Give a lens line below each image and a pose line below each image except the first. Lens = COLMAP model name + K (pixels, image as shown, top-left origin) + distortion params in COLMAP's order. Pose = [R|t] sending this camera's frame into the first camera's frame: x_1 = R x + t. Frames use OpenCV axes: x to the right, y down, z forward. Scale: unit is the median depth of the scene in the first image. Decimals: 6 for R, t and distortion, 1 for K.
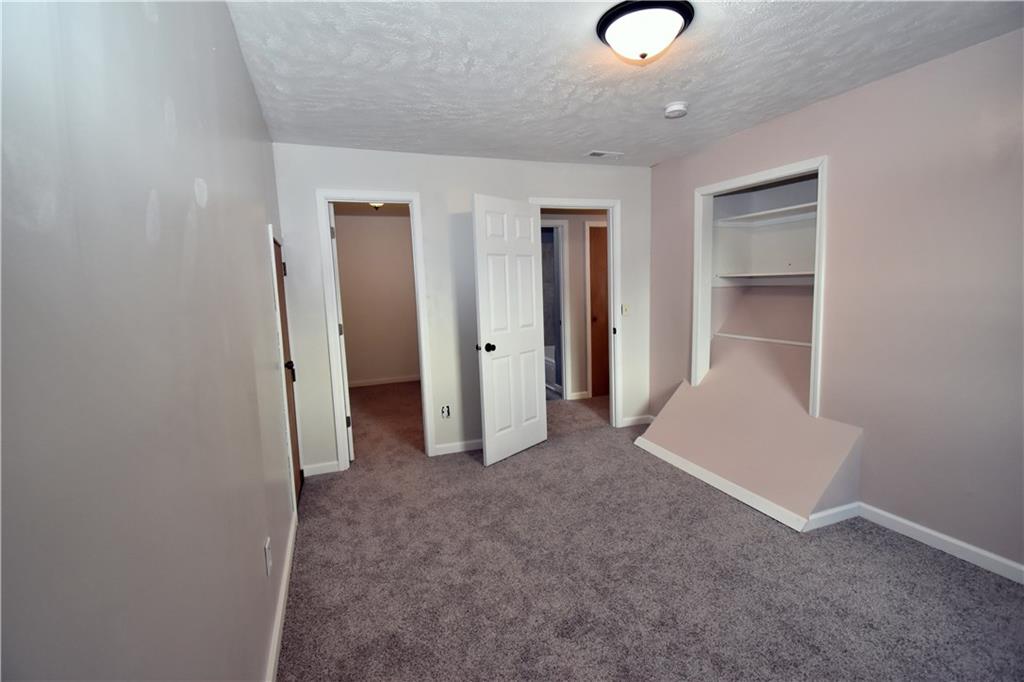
lens RADIAL K [[462.6, 0, 512.1], [0, 462.6, 337.4], [0, 0, 1]] dist [0.033261, -0.035373]
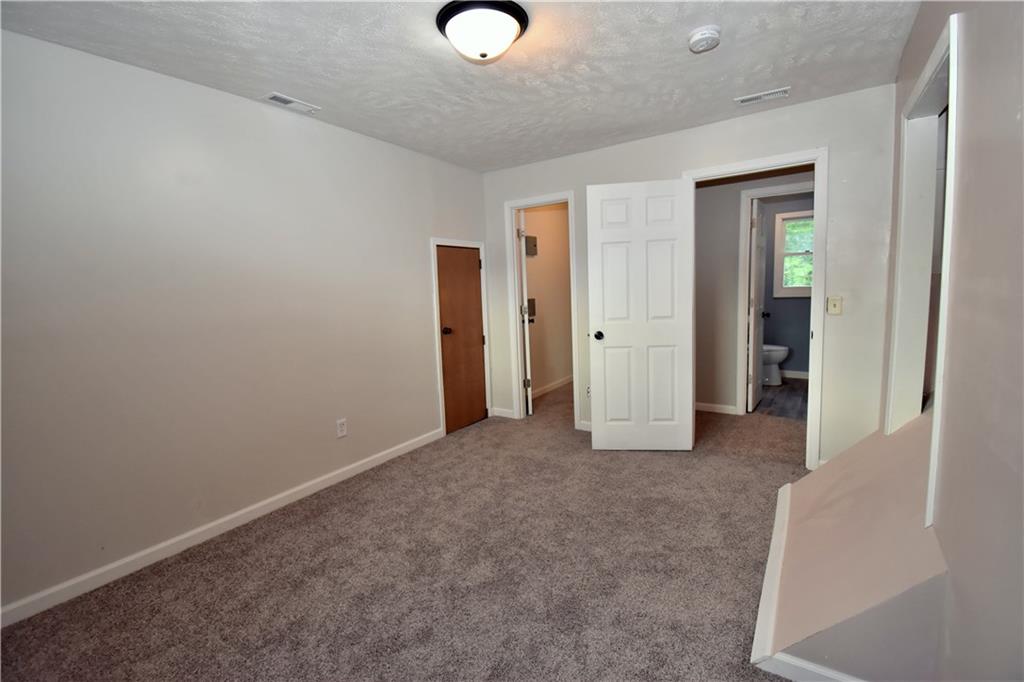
lens RADIAL K [[462.6, 0, 512.1], [0, 462.6, 337.4], [0, 0, 1]] dist [0.033261, -0.035373]
pose [[0.553031, 0.103541, -0.826702, 0.715324], [-0.071352, 0.994488, 0.076824, -0.040194], [0.830099, 0.016501, 0.557371, 0.285442]]
